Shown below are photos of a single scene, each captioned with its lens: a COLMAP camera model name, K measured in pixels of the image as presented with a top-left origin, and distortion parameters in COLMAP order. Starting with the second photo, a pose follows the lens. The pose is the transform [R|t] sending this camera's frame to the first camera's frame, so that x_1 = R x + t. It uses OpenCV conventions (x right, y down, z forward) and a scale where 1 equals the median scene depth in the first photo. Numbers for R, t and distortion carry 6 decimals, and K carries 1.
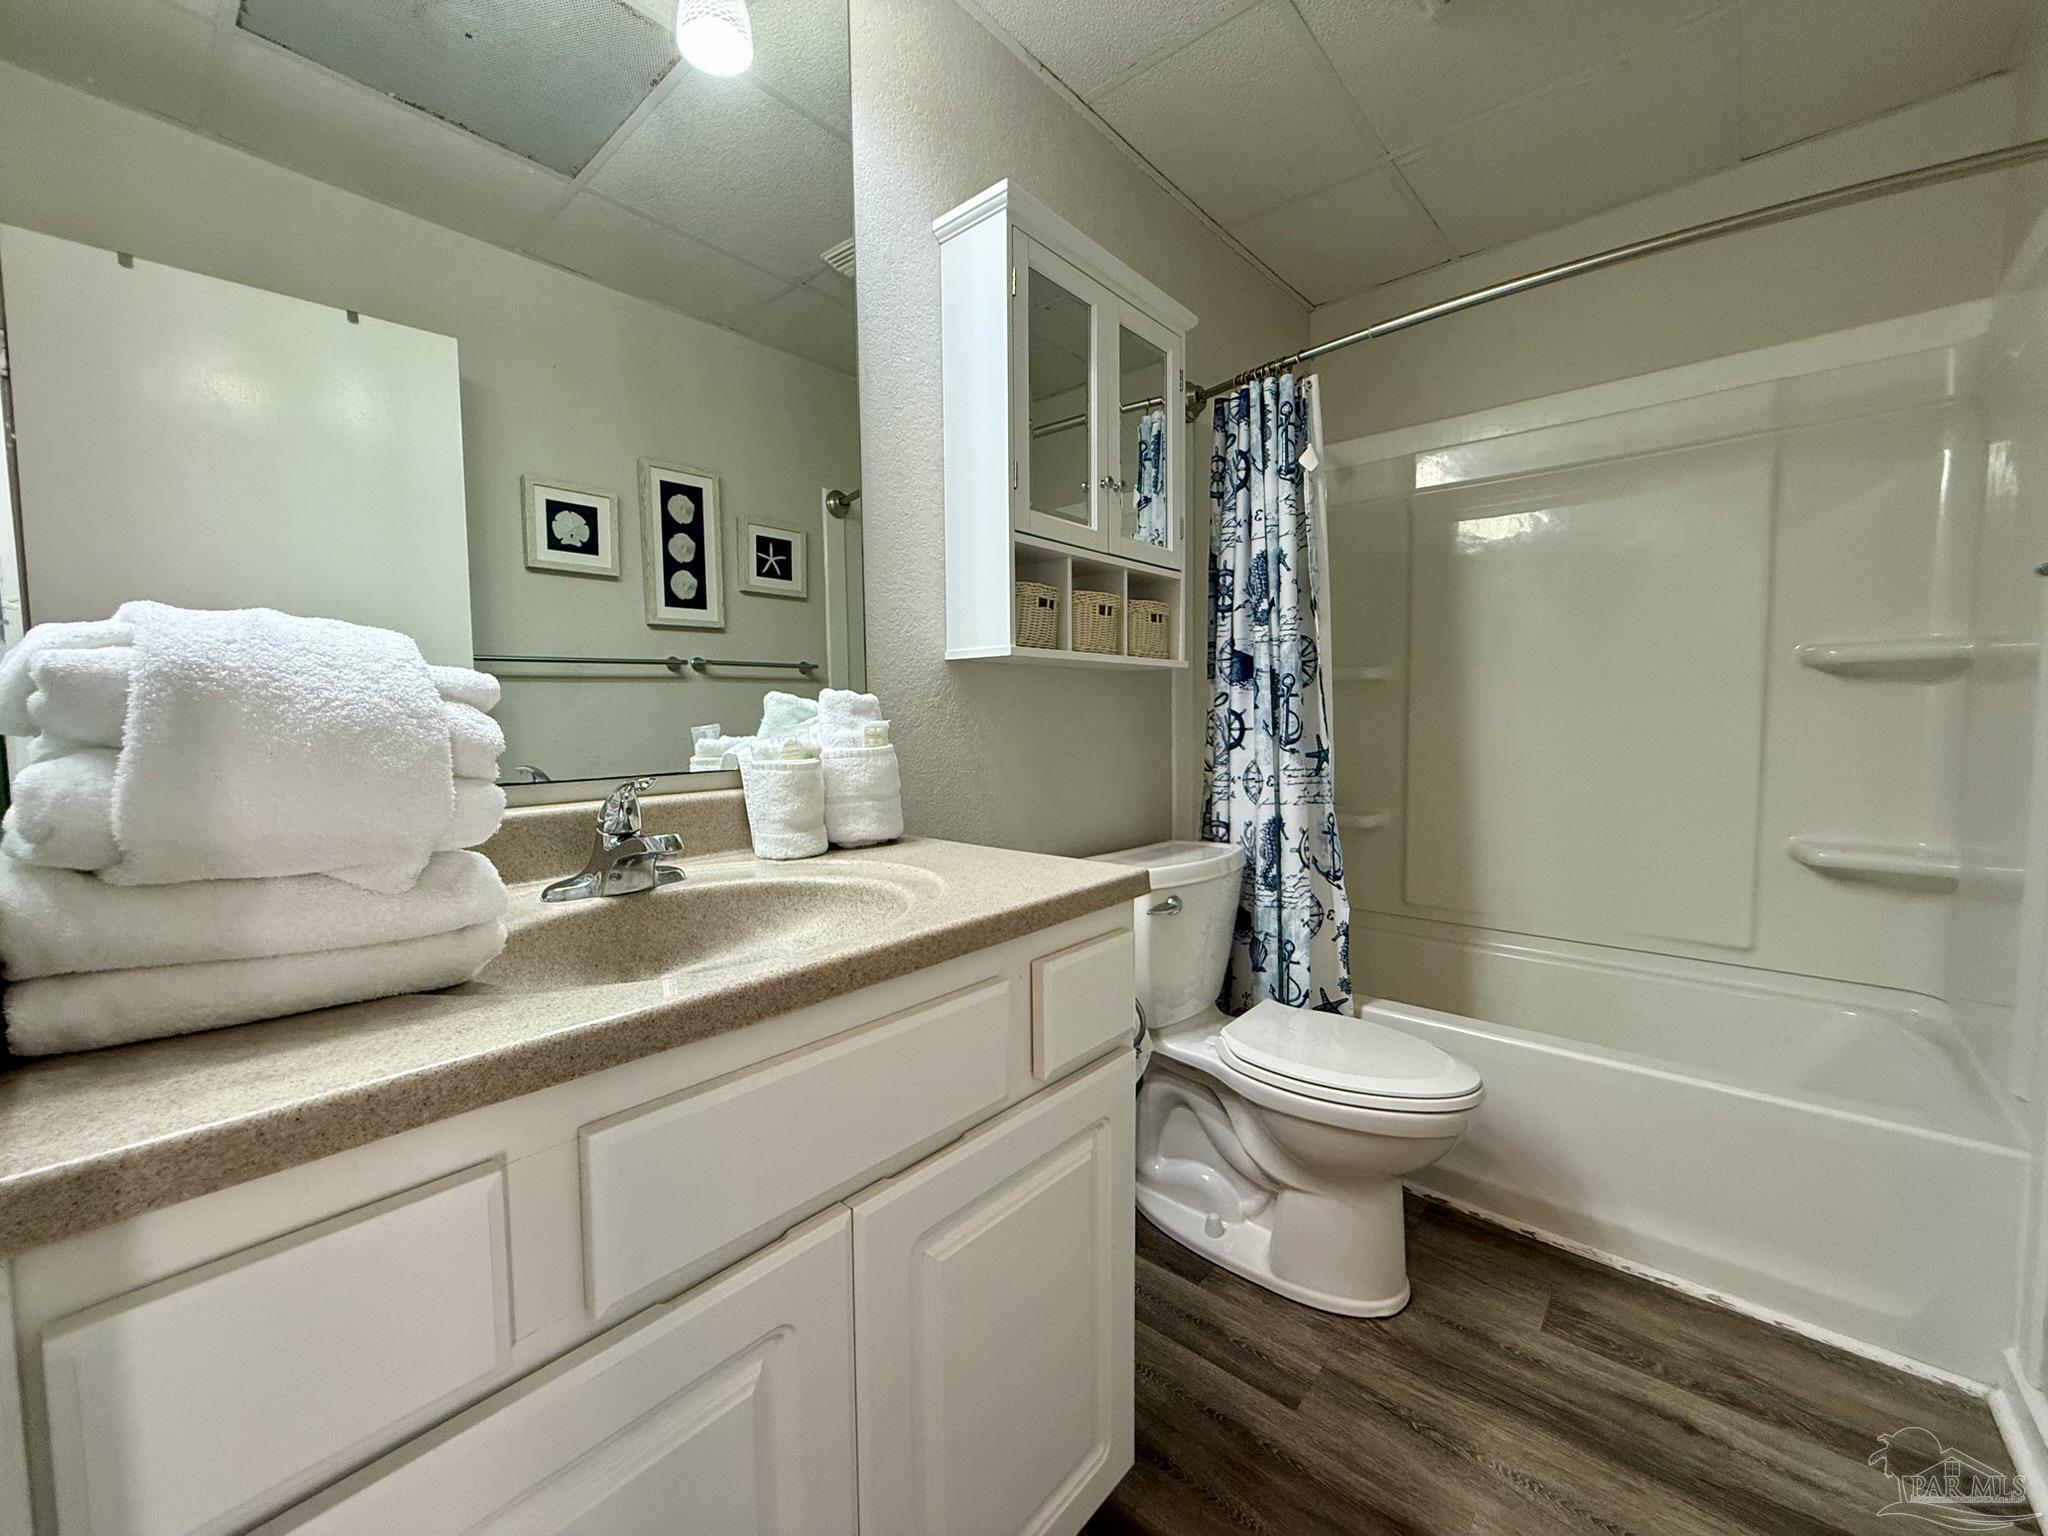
lens RADIAL K [[809.1, 0, 1027.0], [0, 809.1, 768.3], [0, 0, 1]] dist [0.002117, -0.000211]
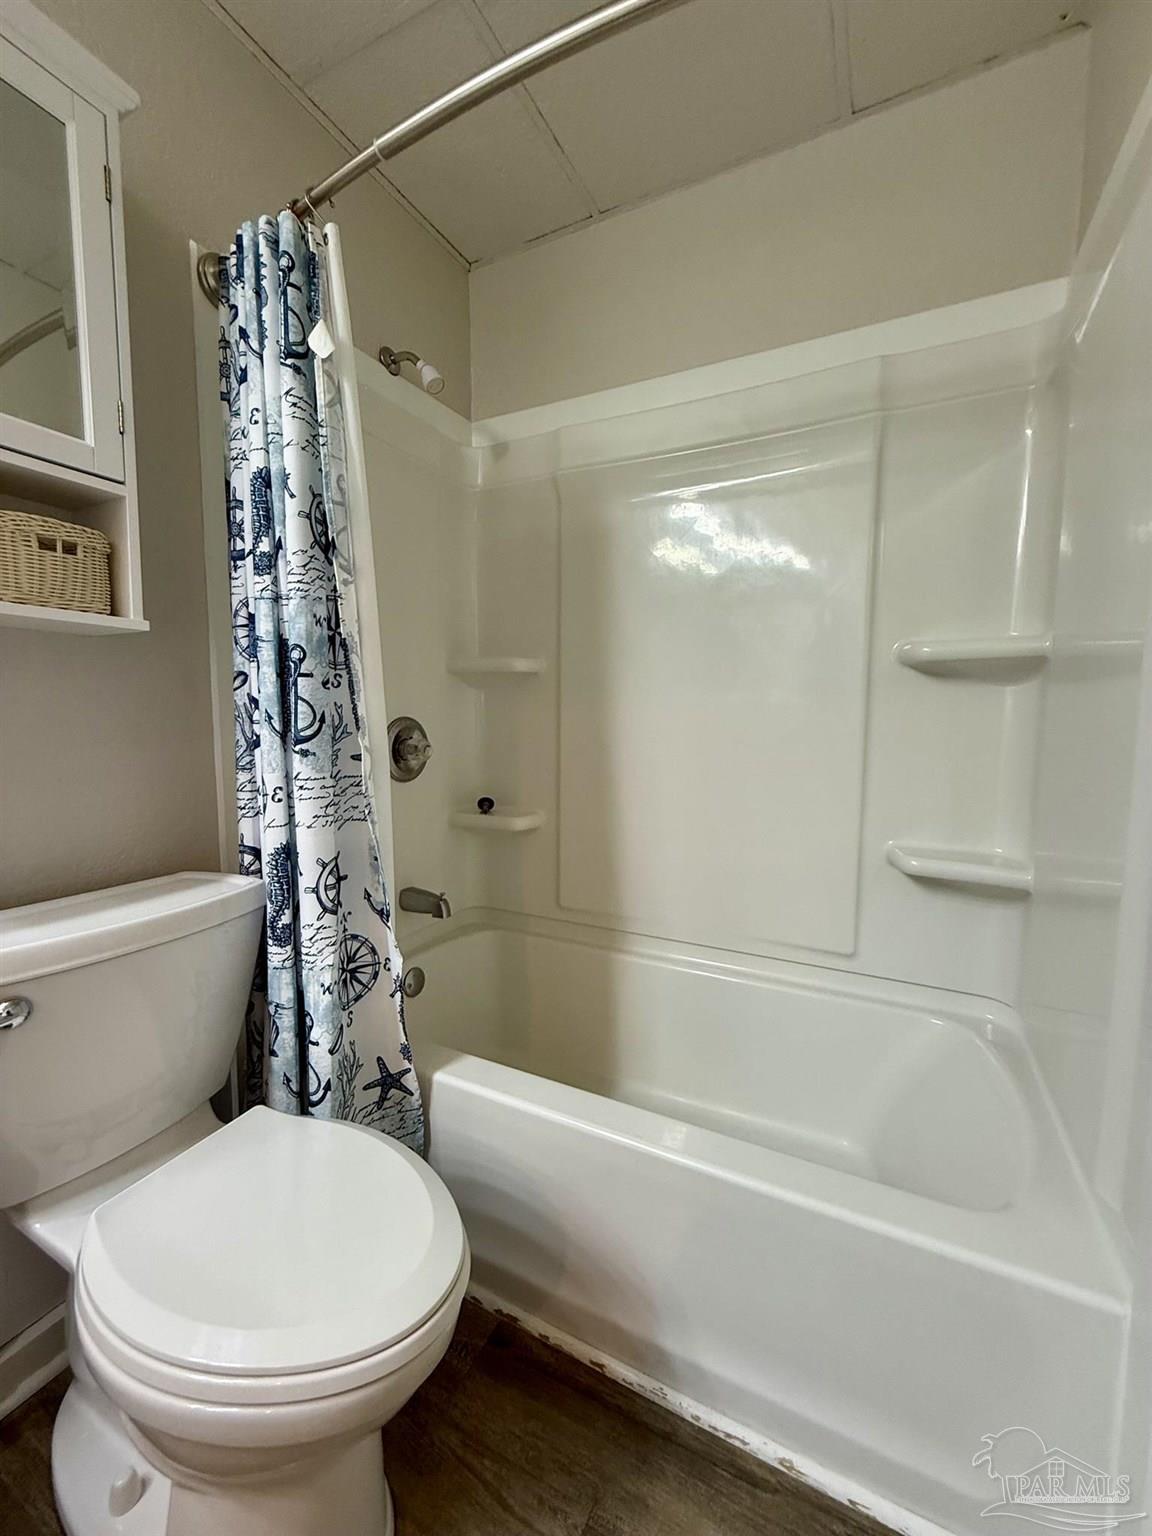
lens RADIAL K [[606.8, 0, 575.7], [0, 606.8, 766.6], [0, 0, 1]] dist [0.002117, -0.000211]
pose [[0.968625, -0.004139, 0.248491, 0.423797], [-0.001045, 0.999785, 0.020726, -0.020397], [-0.248523, -0.020336, 0.968412, 0.415020]]
